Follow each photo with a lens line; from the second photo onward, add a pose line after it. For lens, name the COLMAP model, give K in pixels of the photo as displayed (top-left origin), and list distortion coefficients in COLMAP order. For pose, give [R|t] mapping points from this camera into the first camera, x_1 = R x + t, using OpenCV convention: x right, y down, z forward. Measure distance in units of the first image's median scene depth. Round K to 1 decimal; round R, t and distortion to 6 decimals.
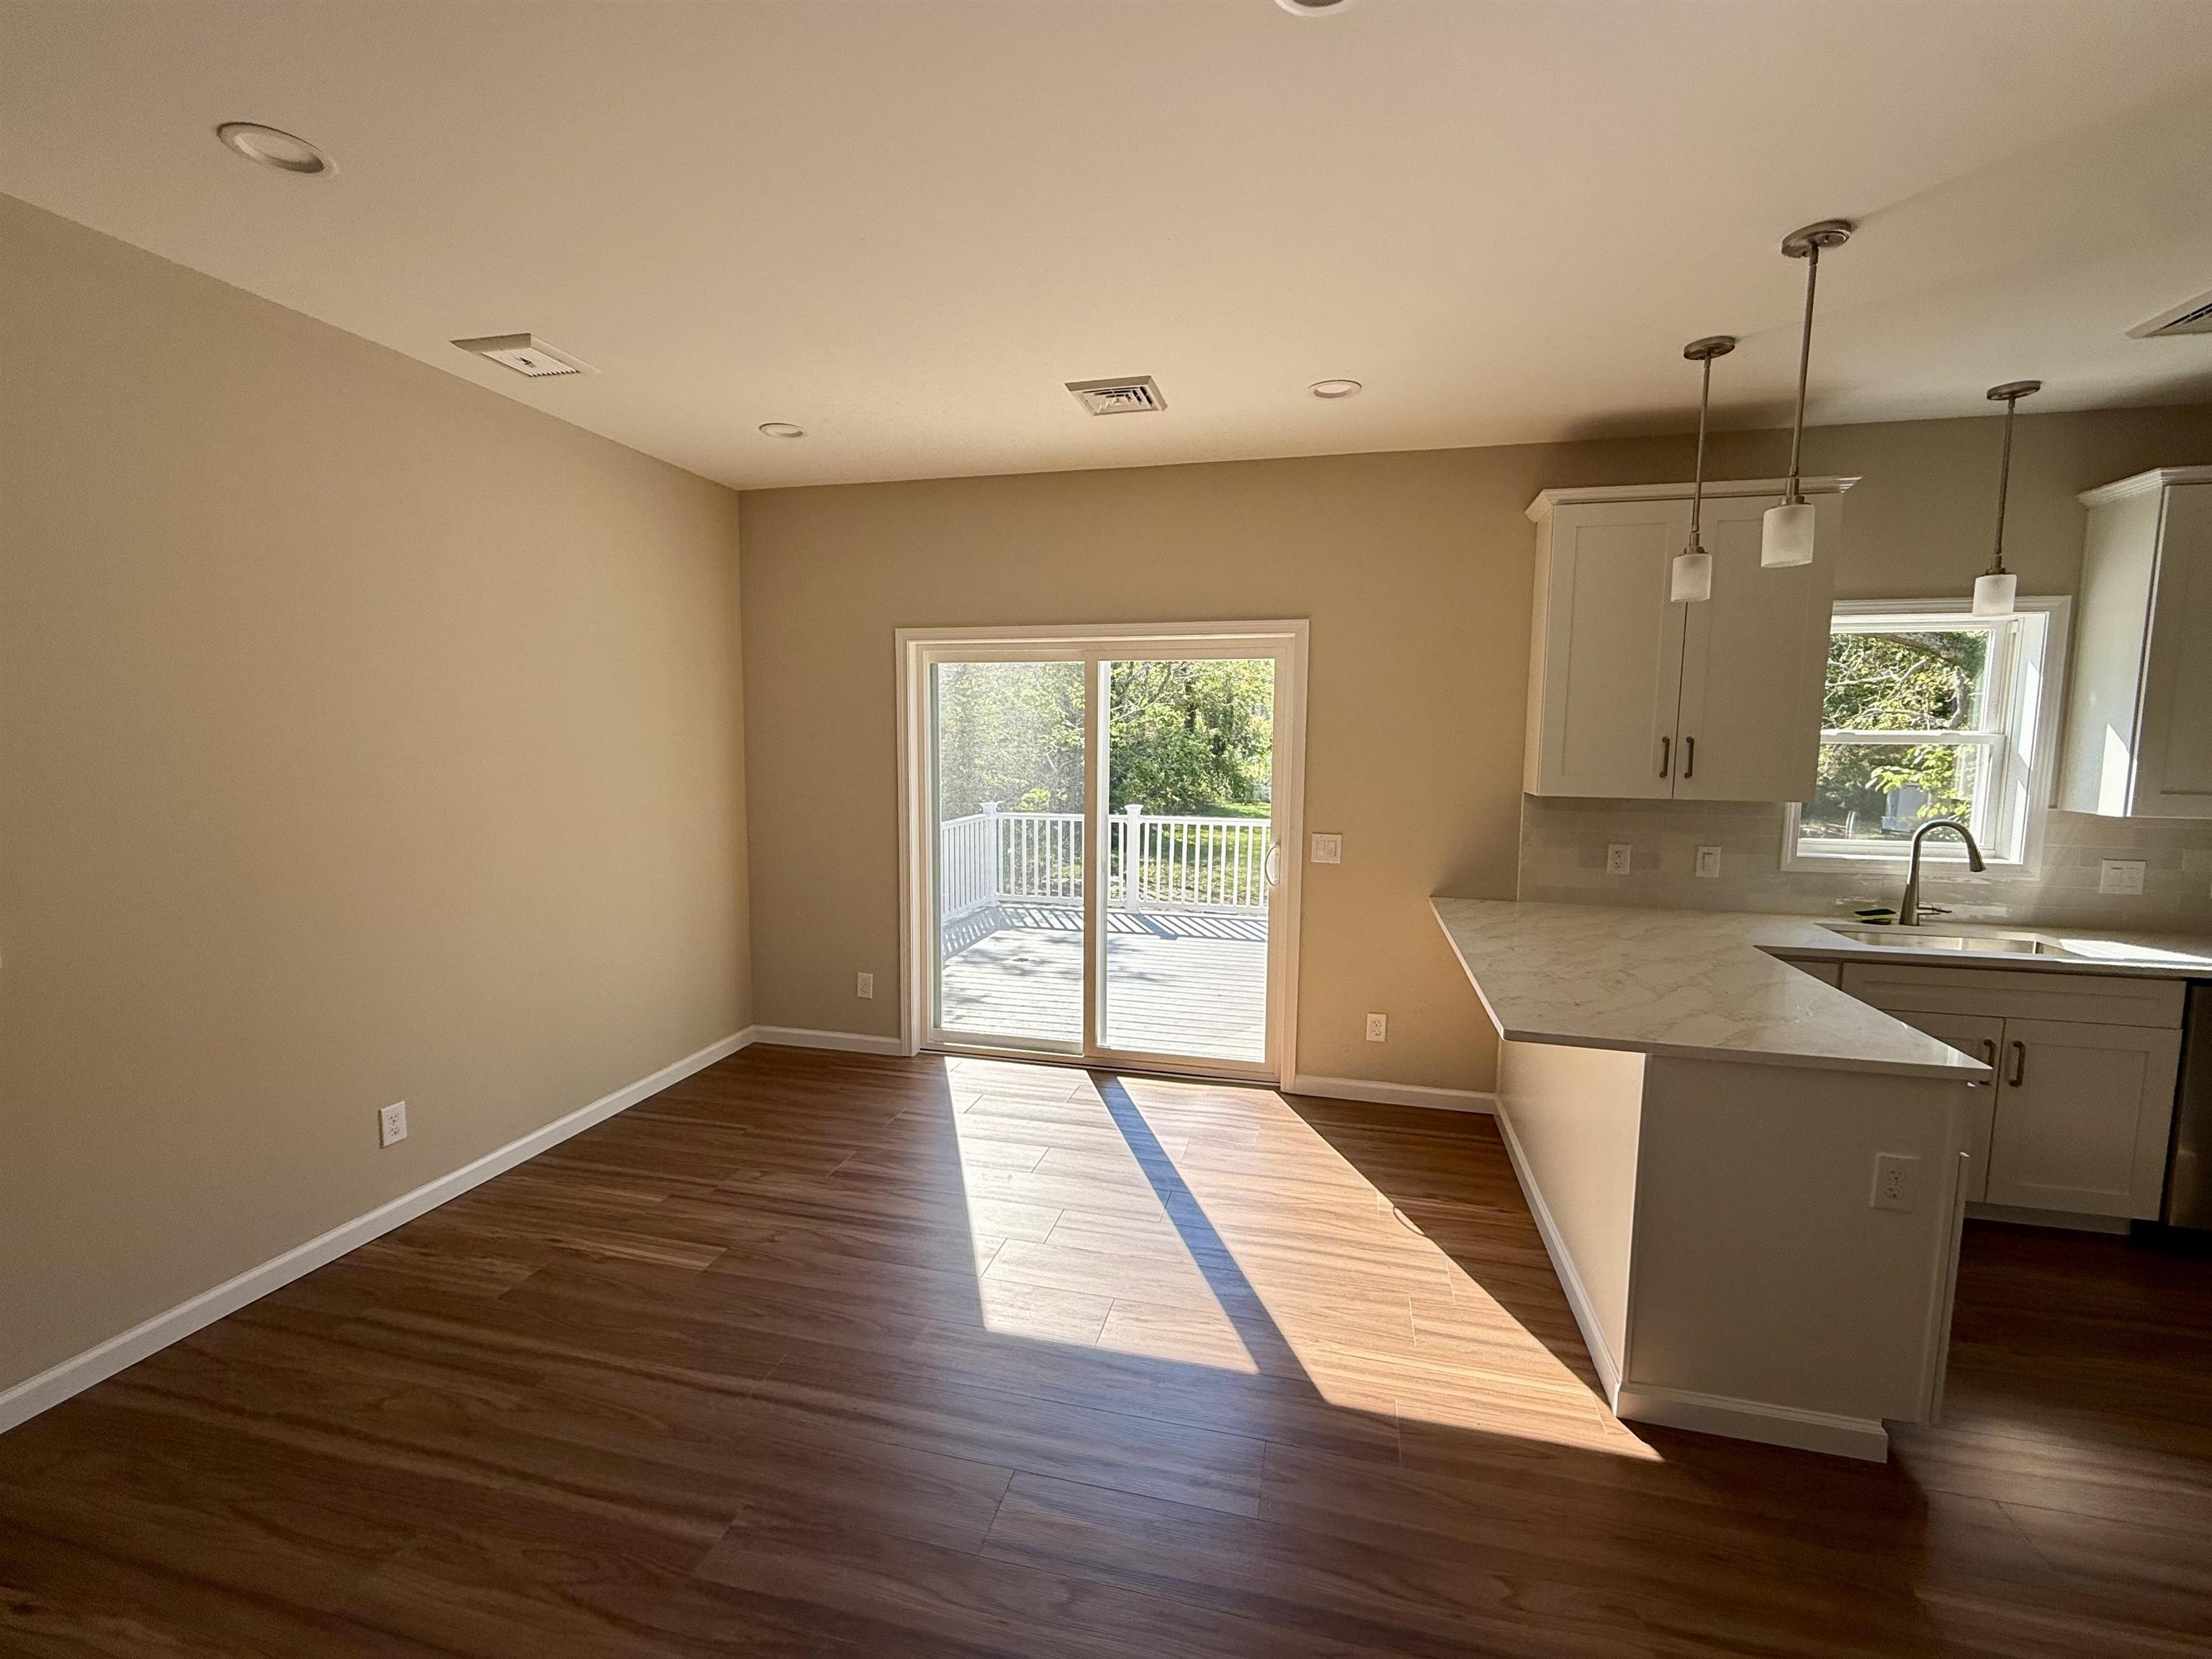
lens RADIAL K [[939.1, 0, 1106.0], [0, 939.1, 829.5], [0, 0, 1]] dist [-0.001745, -0.000060]
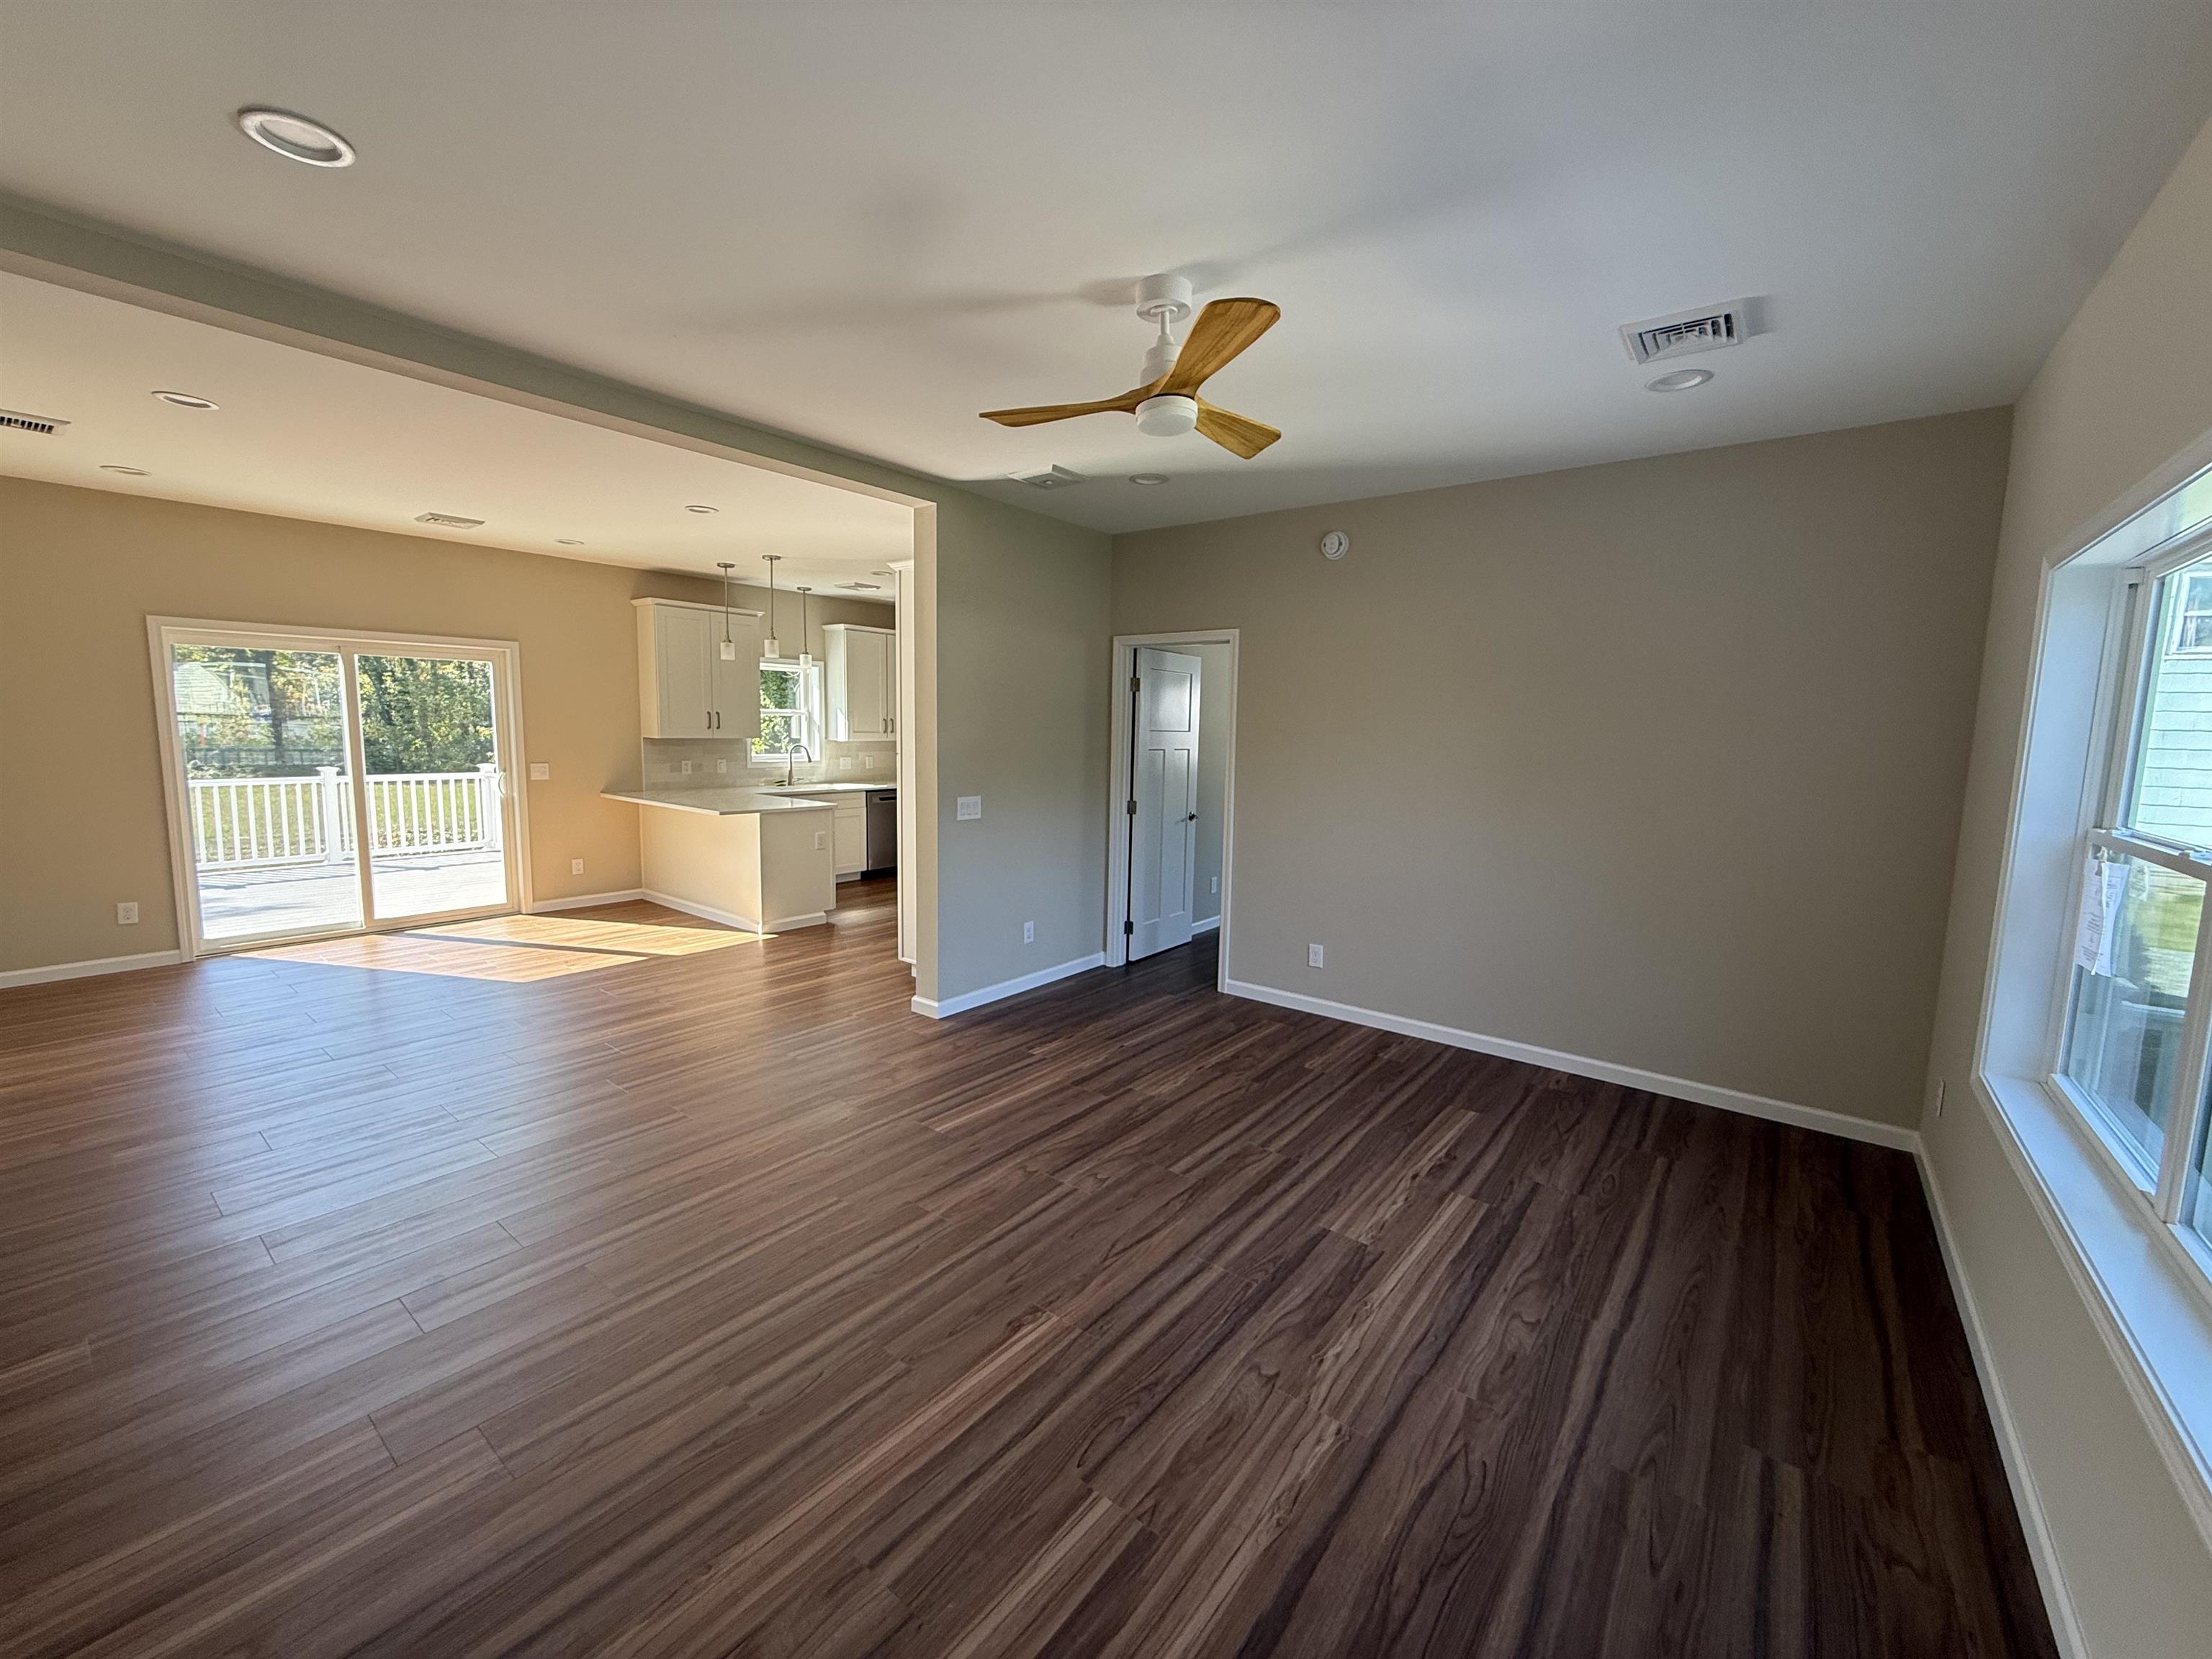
lens RADIAL K [[880.3, 0, 1106.0], [0, 880.3, 829.5], [0, 0, 1]] dist [0.001921, -0.000036]
pose [[0.409405, -0.109919, 0.905707, -0.994904], [0.069843, 0.993579, 0.089013, 0.066267], [-0.909675, 0.026815, 0.414453, -0.786105]]
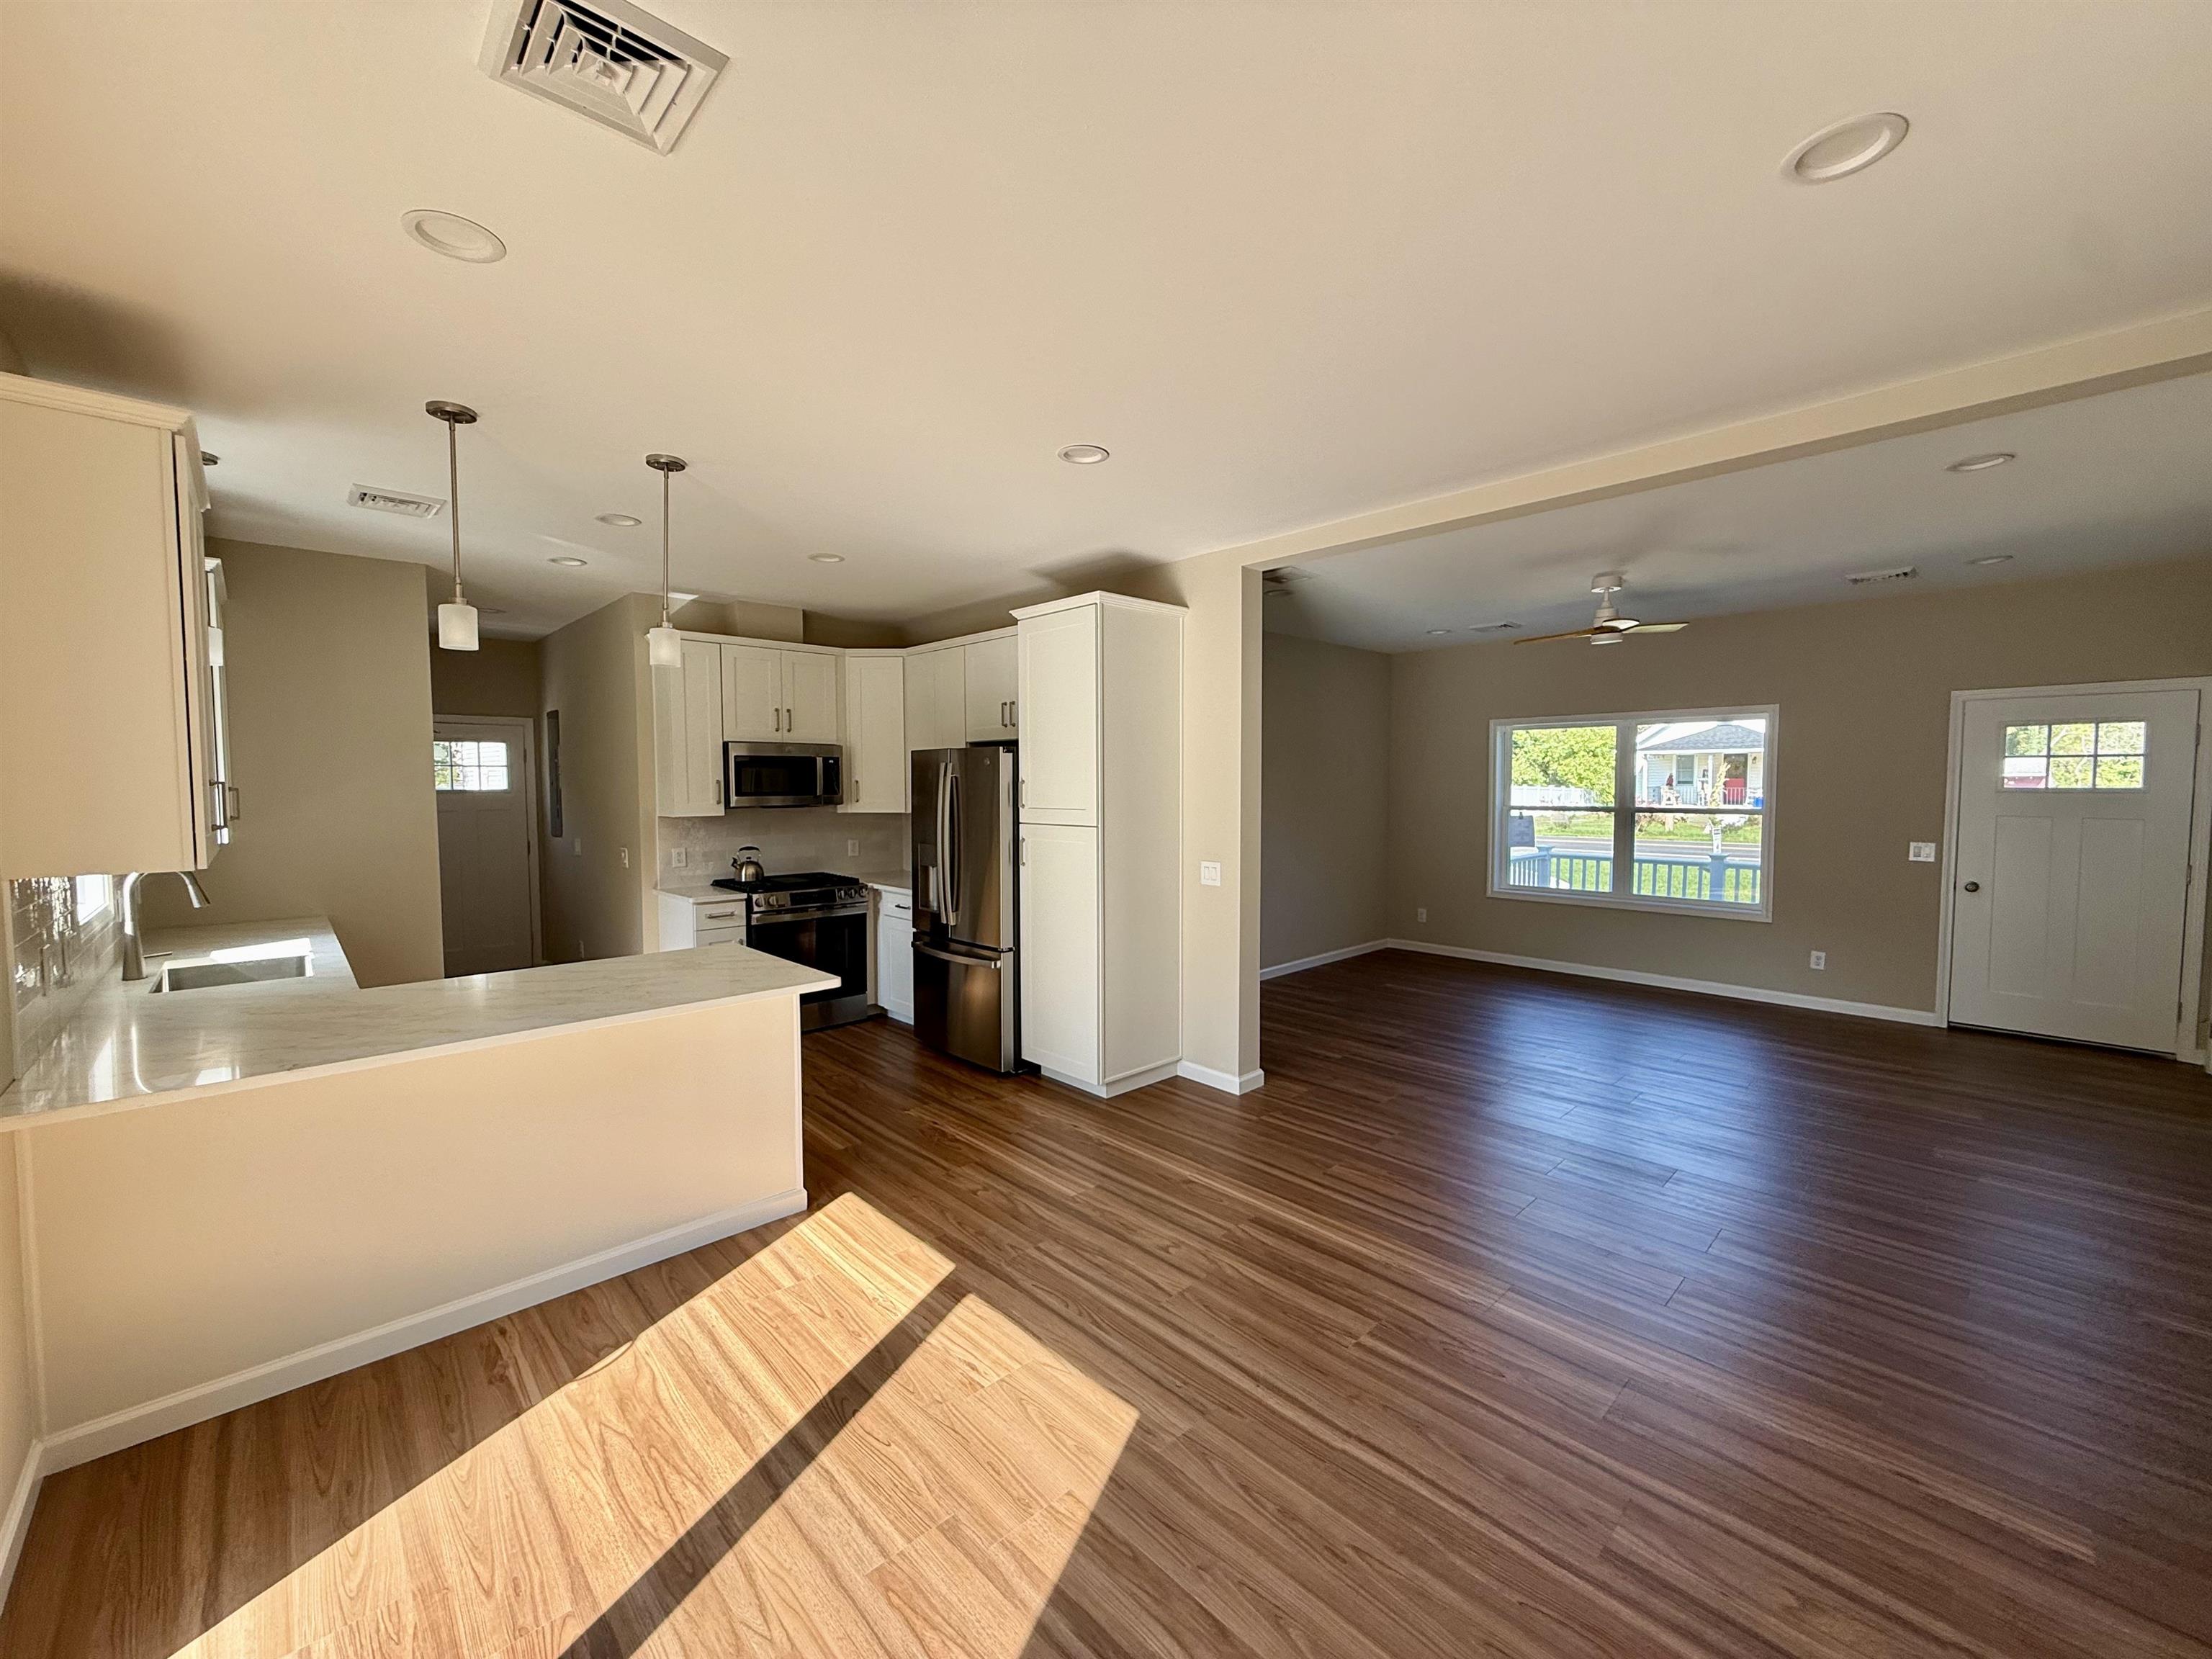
lens RADIAL K [[880.3, 0, 1106.0], [0, 880.3, 829.5], [0, 0, 1]] dist [0.001921, -0.000036]
pose [[-0.841918, -0.036929, 0.538341, -0.414867], [0.047174, 0.988798, 0.141606, -0.122728], [-0.537540, 0.144616, -0.830745, 1.182070]]
